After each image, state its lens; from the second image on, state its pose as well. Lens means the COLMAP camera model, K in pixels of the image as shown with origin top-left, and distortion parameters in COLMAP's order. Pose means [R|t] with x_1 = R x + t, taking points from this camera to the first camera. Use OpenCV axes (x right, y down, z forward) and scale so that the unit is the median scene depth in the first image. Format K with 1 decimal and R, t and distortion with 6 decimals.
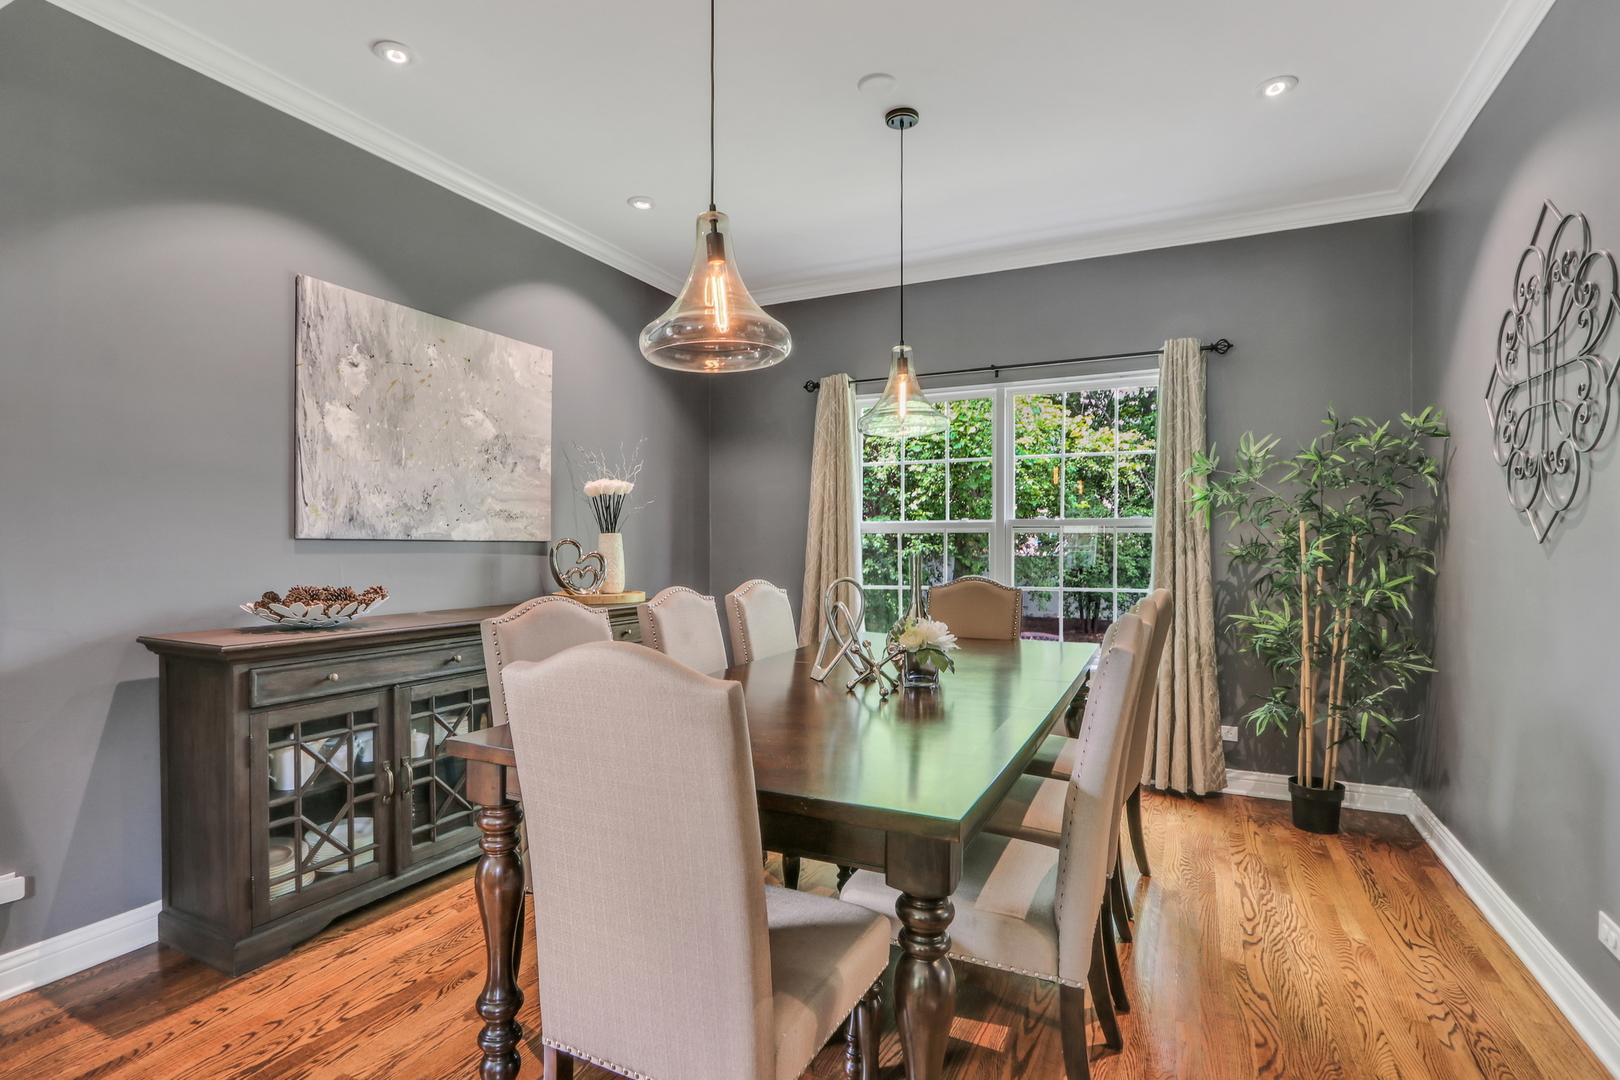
lens RADIAL K [[798.6, 0, 785.4], [0, 798.6, 548.8], [0, 0, 1]] dist [-0.005773, -0.000520]
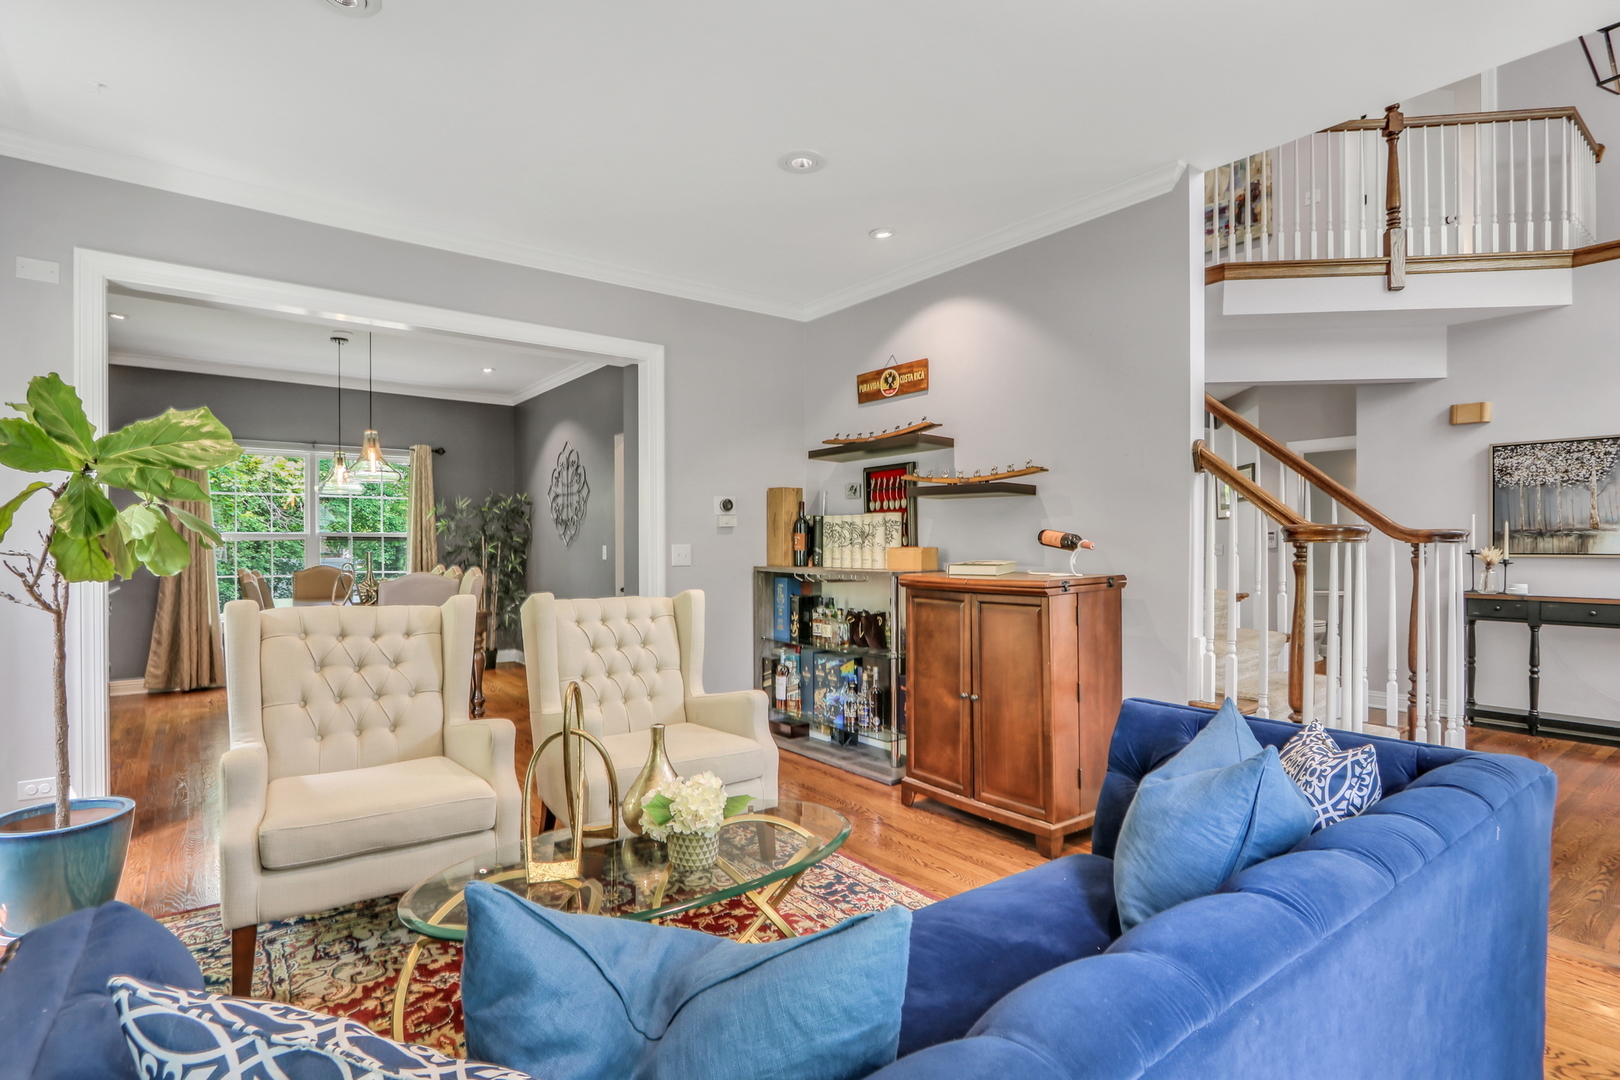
lens RADIAL K [[798.6, 0, 785.4], [0, 798.6, 548.8], [0, 0, 1]] dist [-0.005773, -0.000520]
pose [[0.443561, -0.007530, 0.896213, -1.104624], [0.007240, 0.999962, 0.004818, -0.003759], [-0.896215, 0.004351, 0.443599, -0.874467]]
